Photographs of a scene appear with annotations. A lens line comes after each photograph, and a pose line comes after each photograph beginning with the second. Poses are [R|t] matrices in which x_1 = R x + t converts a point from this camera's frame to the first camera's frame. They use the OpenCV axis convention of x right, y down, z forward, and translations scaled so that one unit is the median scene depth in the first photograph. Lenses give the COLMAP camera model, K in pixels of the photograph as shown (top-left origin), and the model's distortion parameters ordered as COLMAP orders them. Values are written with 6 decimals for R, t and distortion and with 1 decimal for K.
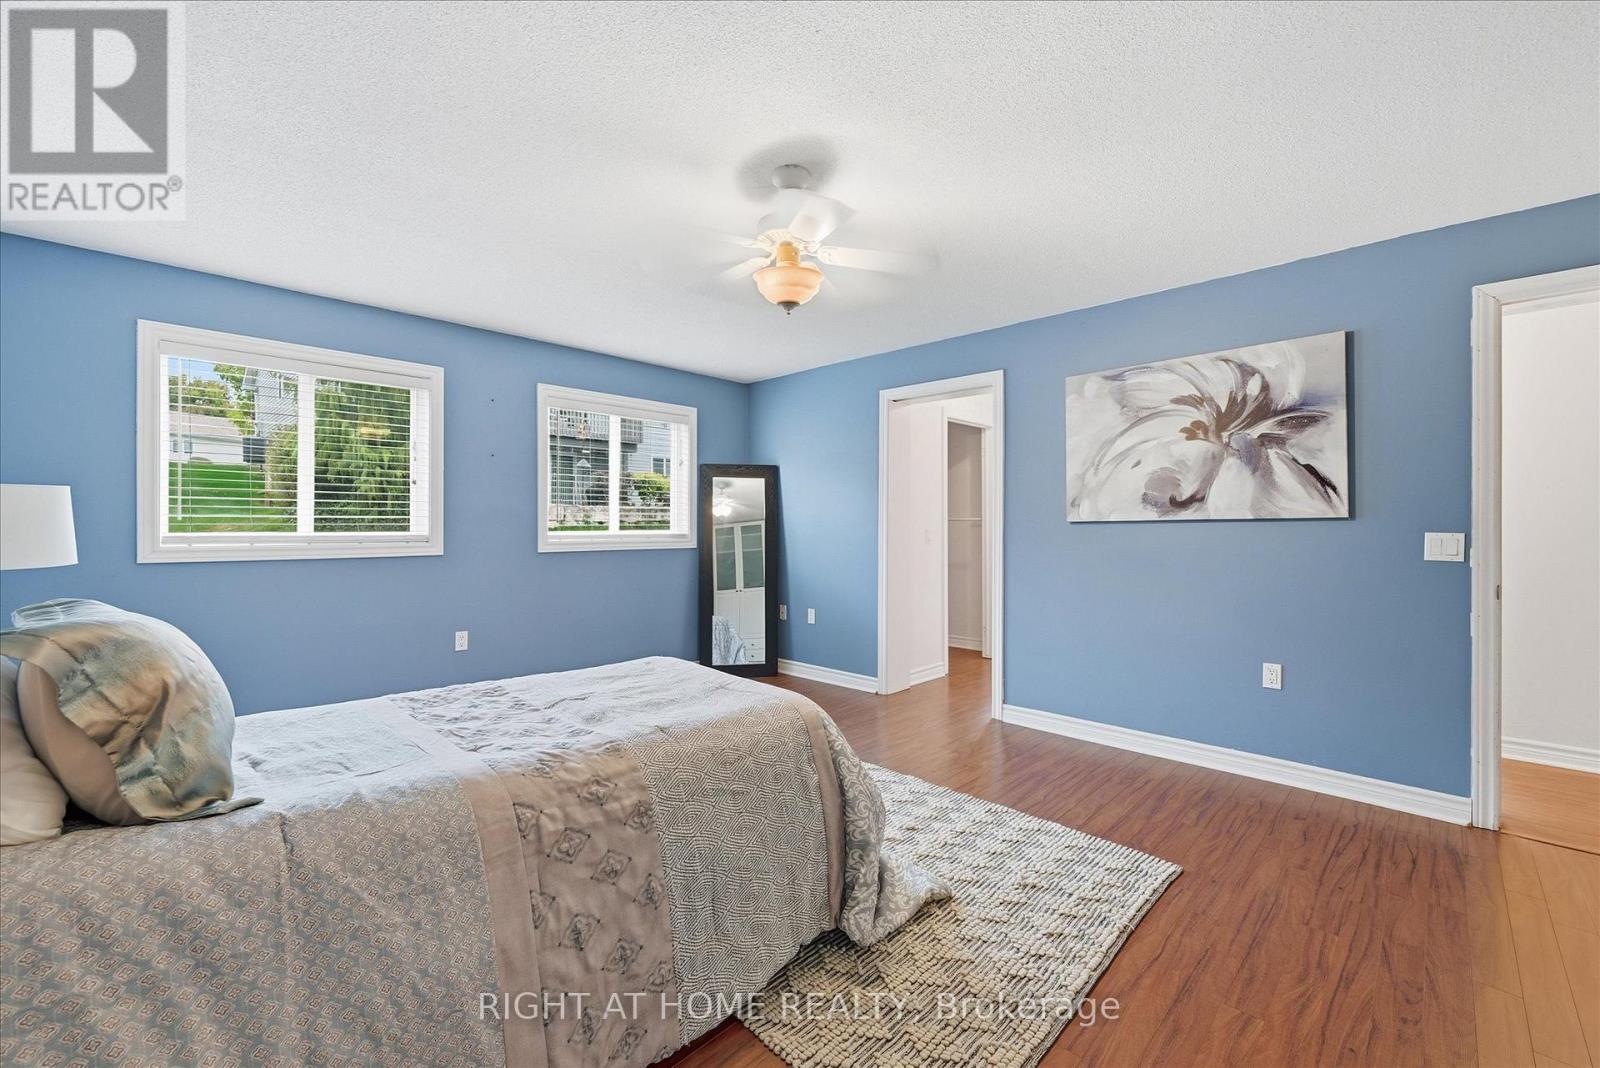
lens RADIAL K [[631.8, 0, 806.3], [0, 631.8, 531.3], [0, 0, 1]] dist [-0.000195, -0.000002]
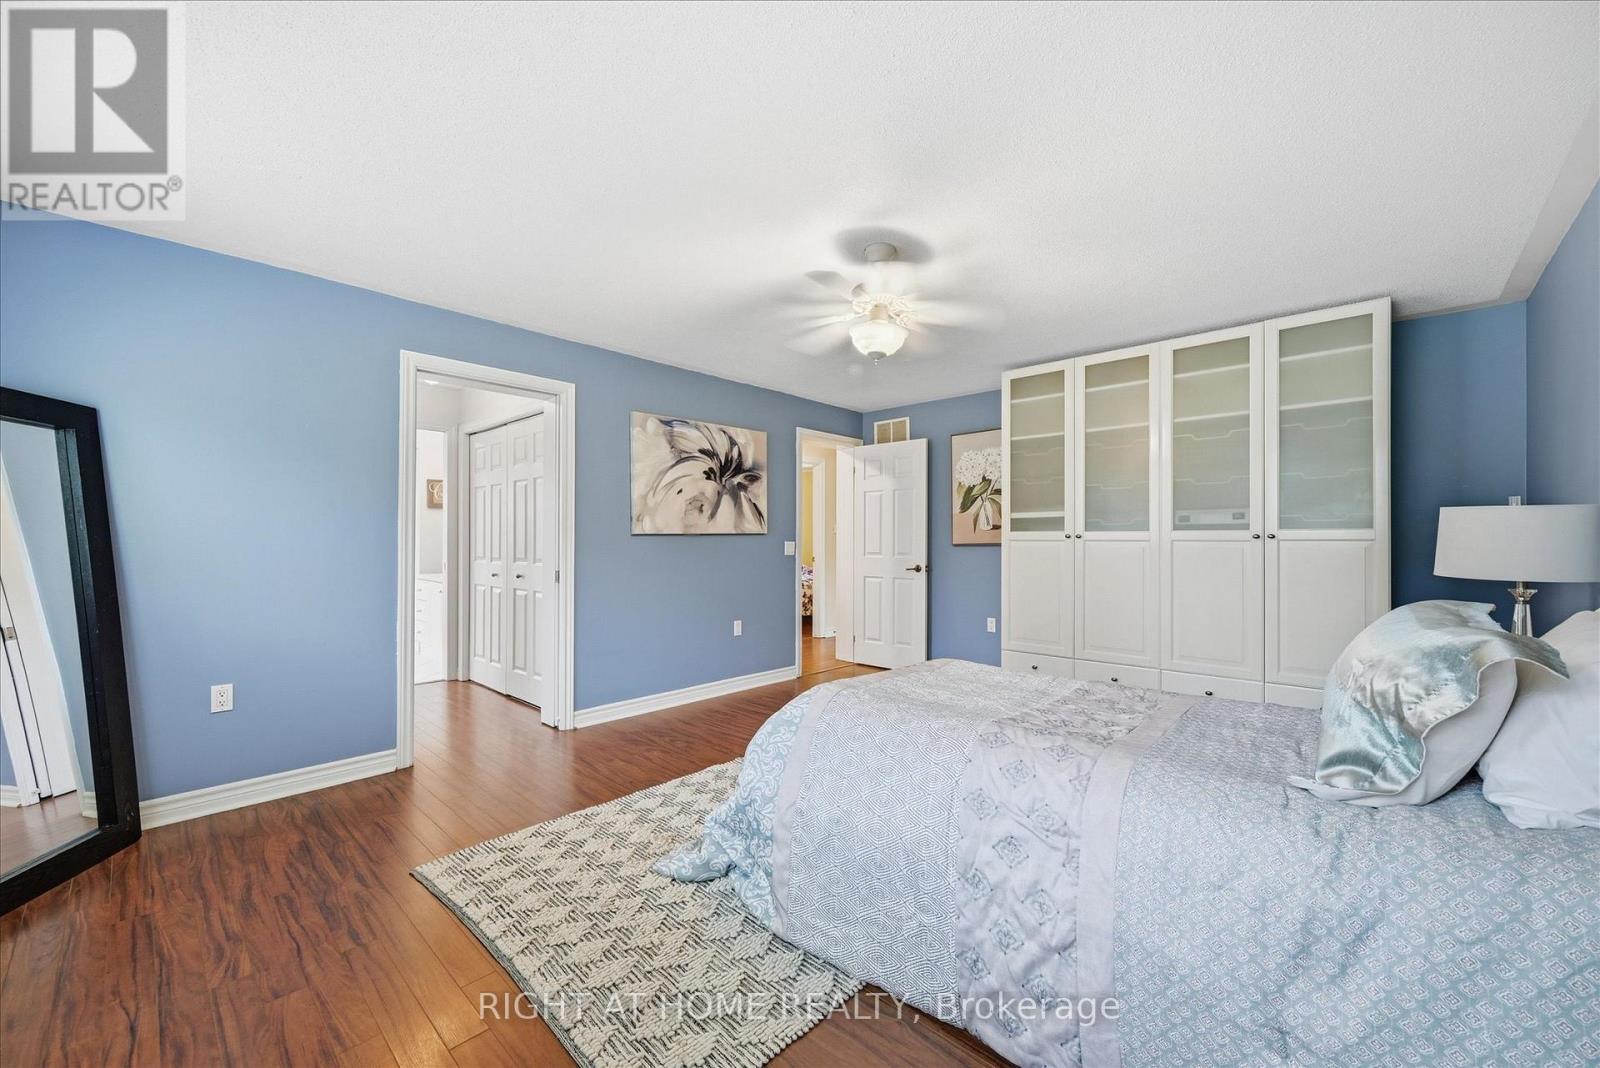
lens RADIAL K [[631.8, 0, 806.3], [0, 631.8, 531.3], [0, 0, 1]] dist [-0.000195, -0.000002]
pose [[-0.002102, -0.001231, 0.999997, -0.895351], [-0.007435, 0.999972, 0.001215, -0.028314], [-0.999970, -0.007432, -0.002111, 0.795170]]
